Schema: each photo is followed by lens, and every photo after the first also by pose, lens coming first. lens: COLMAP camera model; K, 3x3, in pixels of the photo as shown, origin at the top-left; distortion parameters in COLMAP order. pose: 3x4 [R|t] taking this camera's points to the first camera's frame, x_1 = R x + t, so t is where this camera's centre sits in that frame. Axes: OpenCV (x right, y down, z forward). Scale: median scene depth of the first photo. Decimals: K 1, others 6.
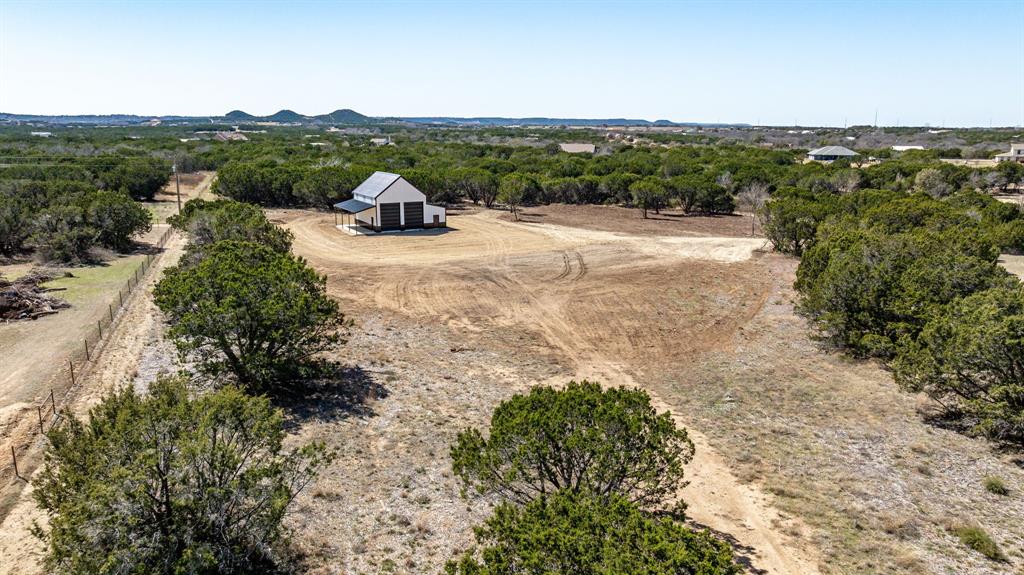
lens RADIAL K [[718.9, 0, 514.3], [0, 718.9, 288.5], [0, 0, 1]] dist [-0.041030, 0.042200]
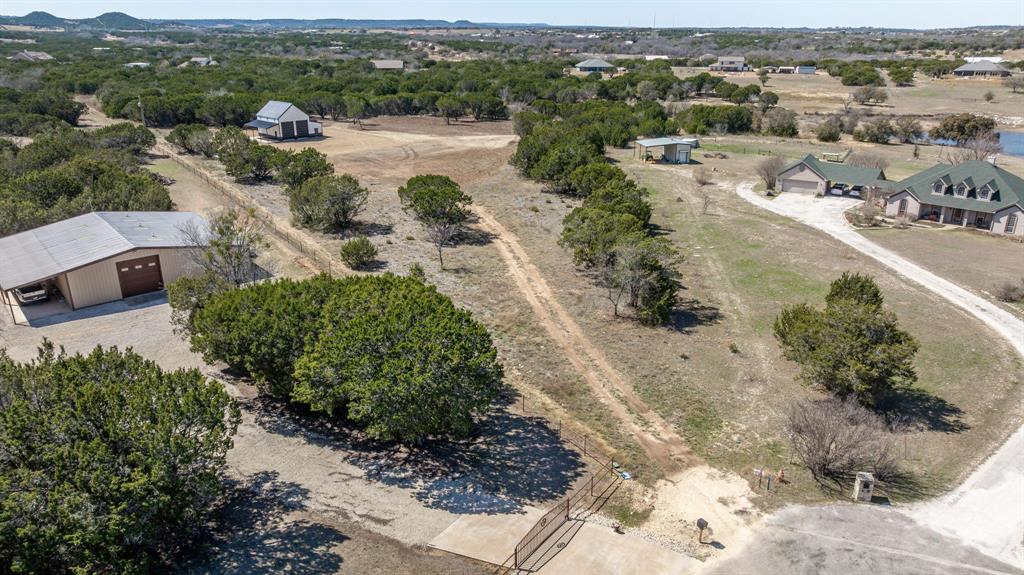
lens RADIAL K [[718.9, 0, 512.2], [0, 718.9, 292.5], [0, 0, 1]] dist [-0.041030, 0.042200]
pose [[0.965421, -0.093996, 0.243159, -0.055331], [0.060685, 0.988143, 0.141037, 0.029452], [-0.253533, -0.121404, 0.959678, -0.333238]]
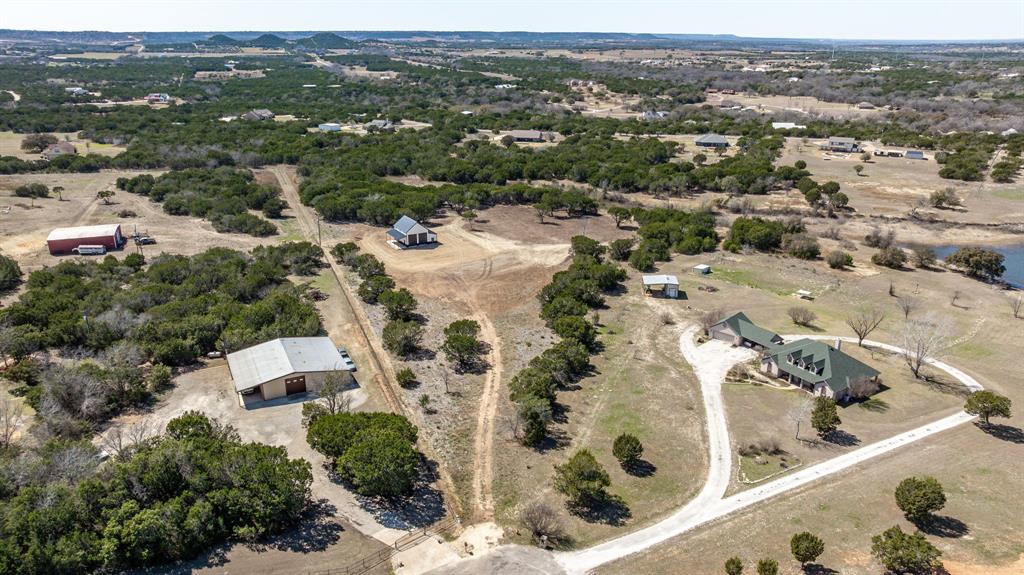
lens RADIAL K [[718.9, 0, 512.6], [0, 718.9, 287.3], [0, 0, 1]] dist [-0.041030, 0.042200]
pose [[0.999759, -0.006707, 0.020923, 0.046210], [0.004198, 0.993039, 0.117714, -0.106175], [-0.021566, -0.117598, 0.992827, -0.623149]]
